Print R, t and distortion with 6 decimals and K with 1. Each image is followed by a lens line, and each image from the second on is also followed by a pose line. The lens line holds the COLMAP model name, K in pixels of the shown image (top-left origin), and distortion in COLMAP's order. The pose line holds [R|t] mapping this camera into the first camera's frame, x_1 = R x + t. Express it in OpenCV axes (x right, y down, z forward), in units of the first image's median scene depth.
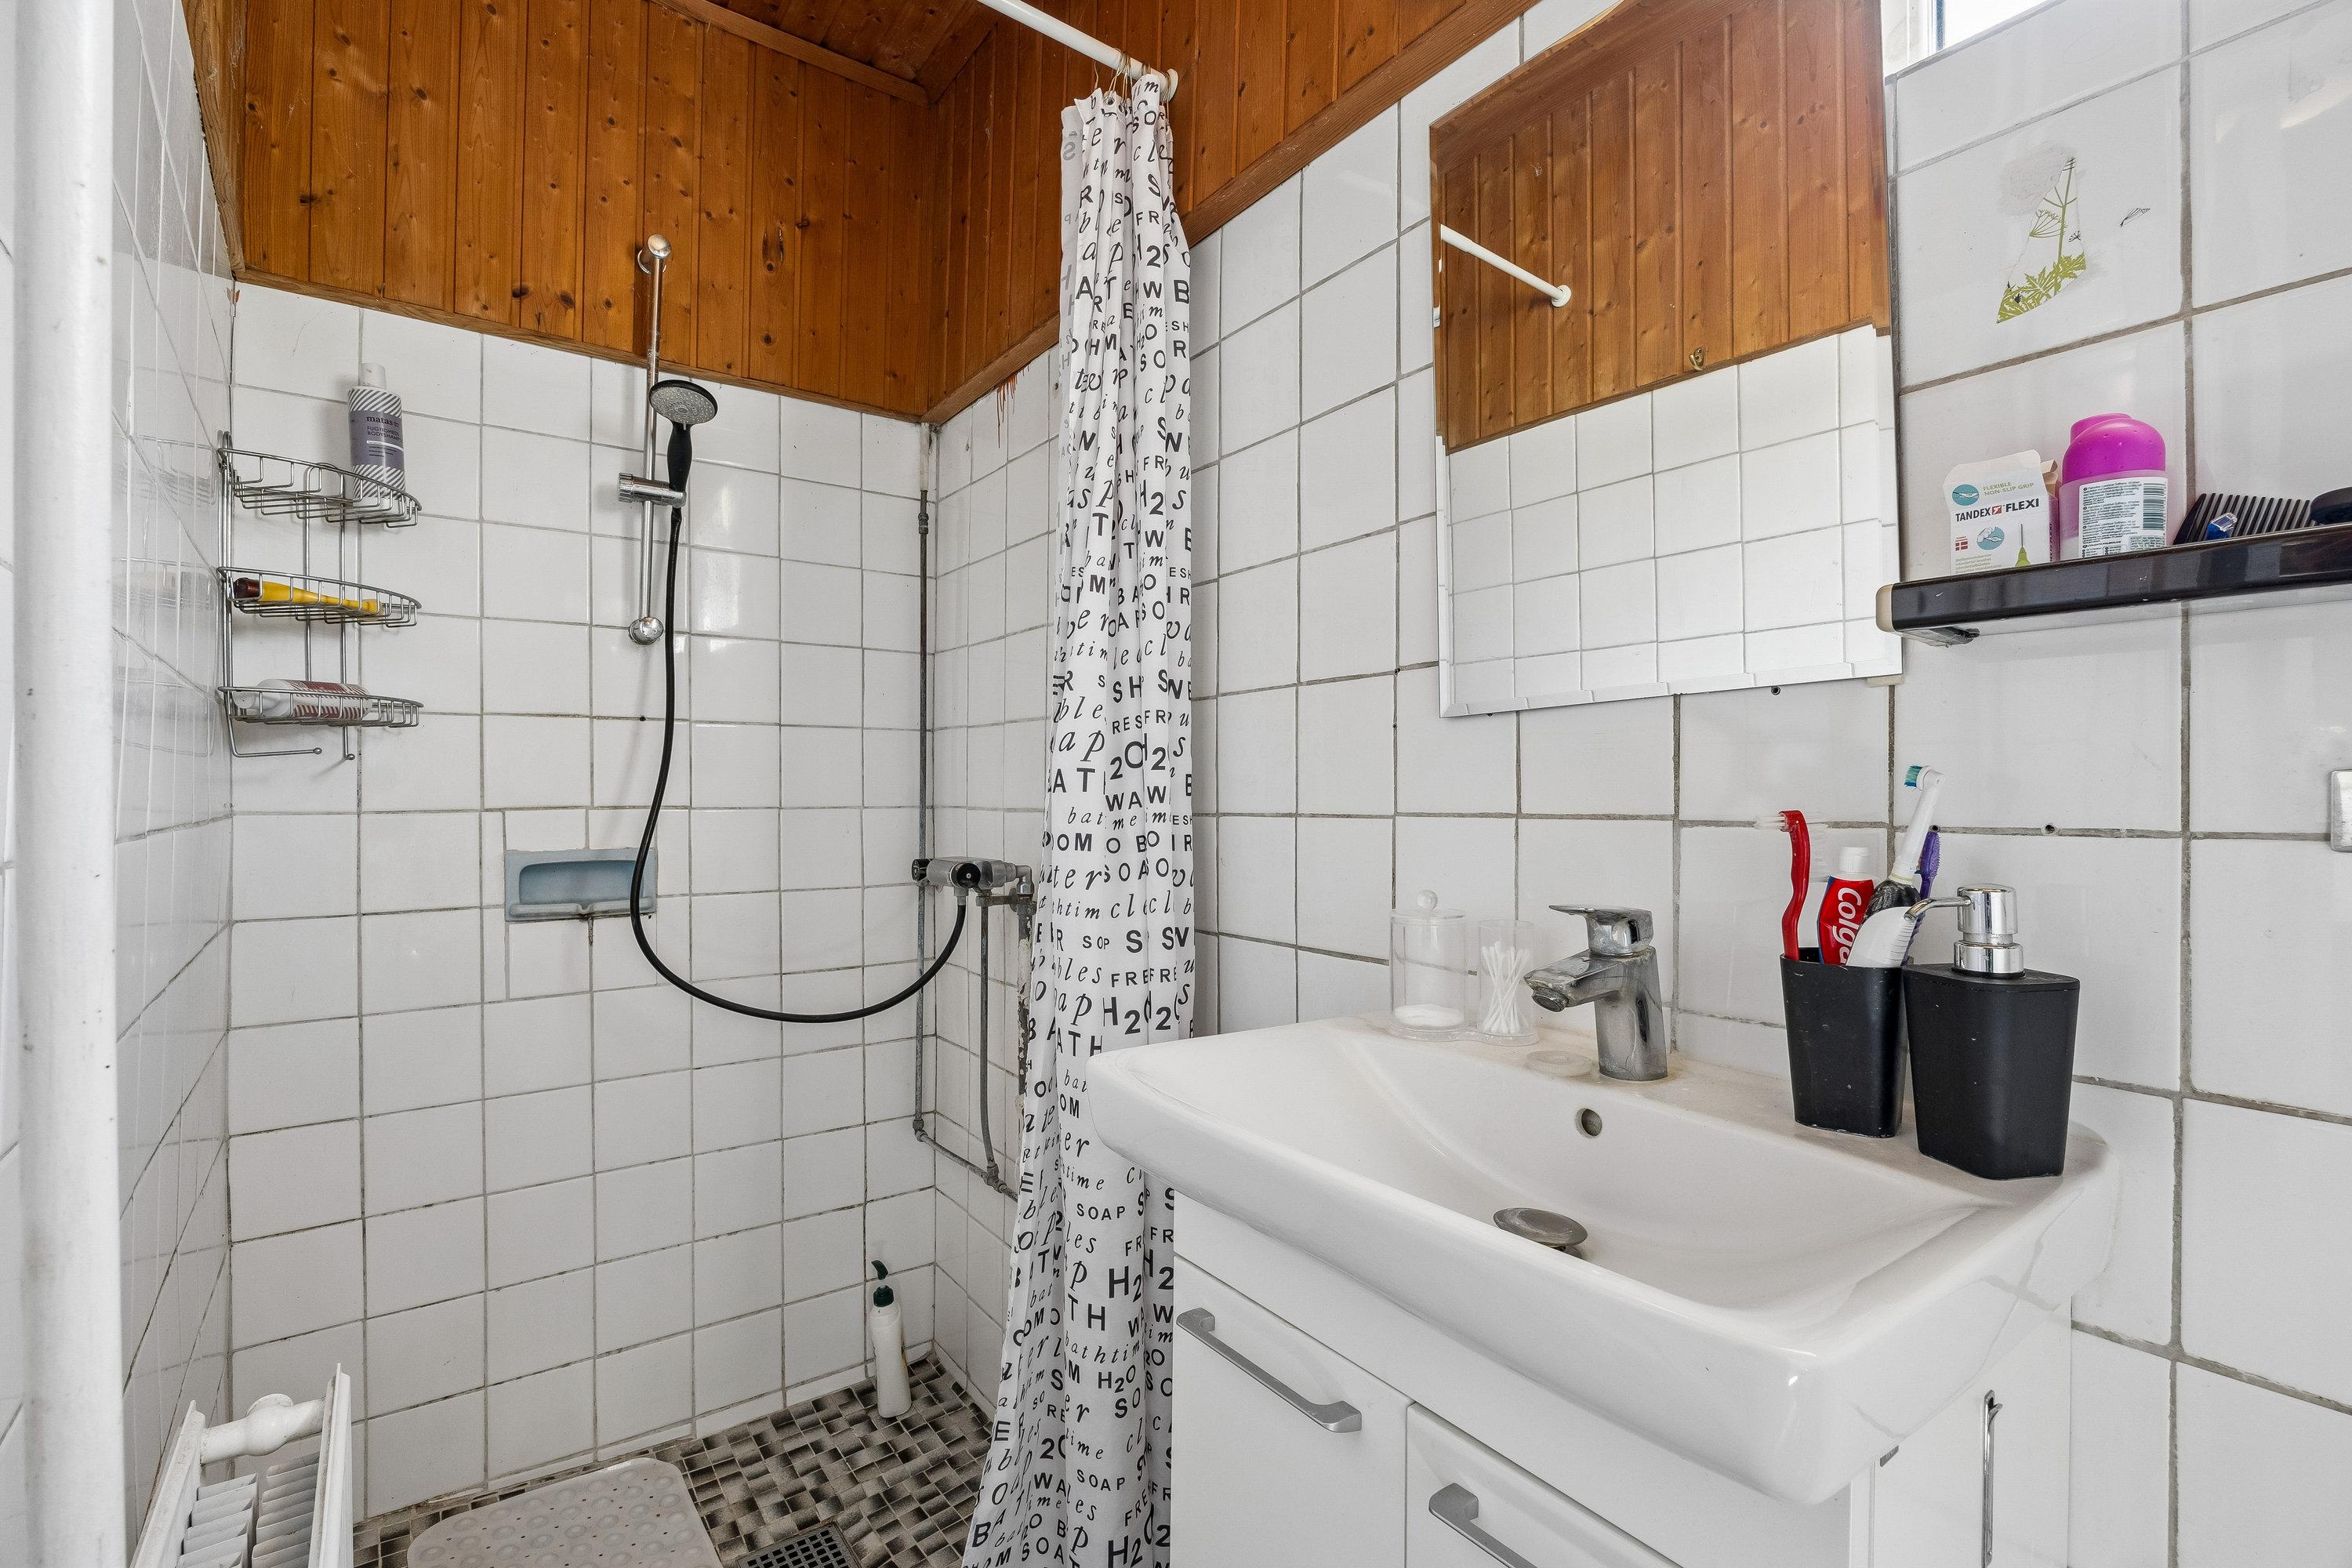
lens RADIAL K [[1057.6, 0, 1168.7], [0, 1057.6, 794.1], [0, 0, 1]] dist [-0.013549, 0.000648]
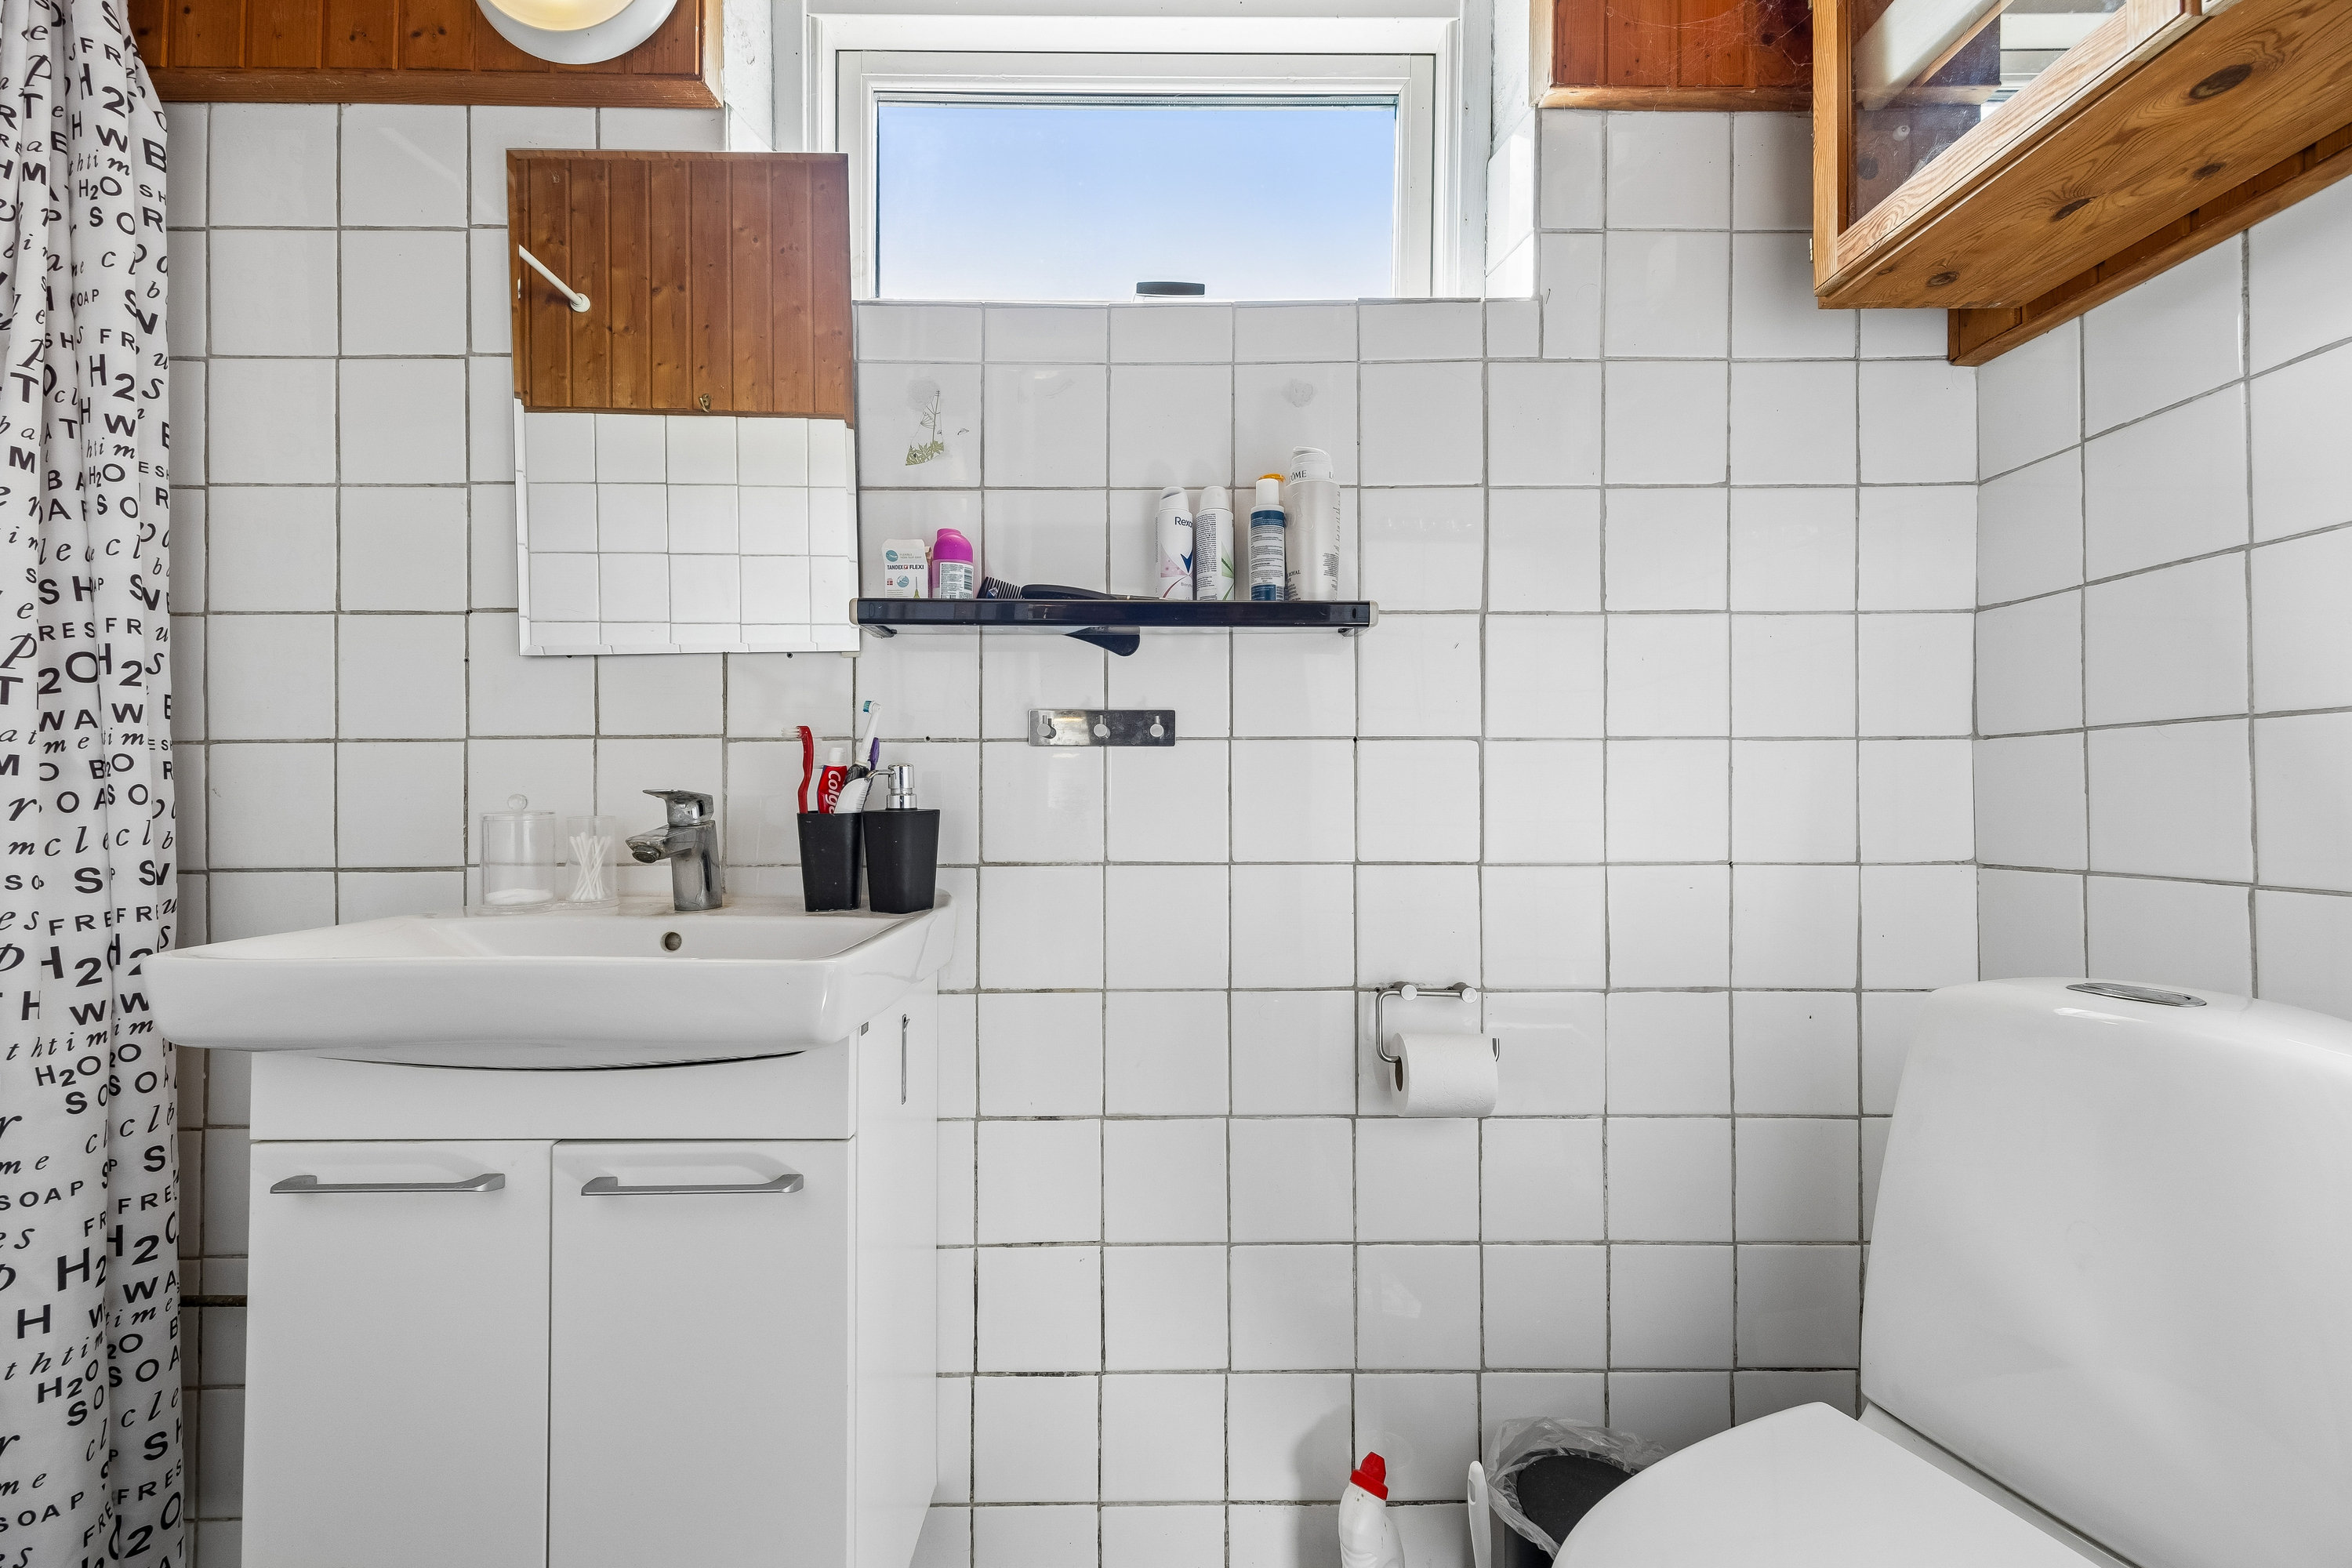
lens RADIAL K [[923.1, 0, 1167.5], [0, 923.1, 774.6], [0, 0, 1]] dist [0.008467, -0.000580]
pose [[0.579086, -0.002681, 0.815262, -0.153618], [-0.002415, 0.999985, 0.005004, 0.048762], [-0.815263, -0.004867, 0.579071, -0.182782]]
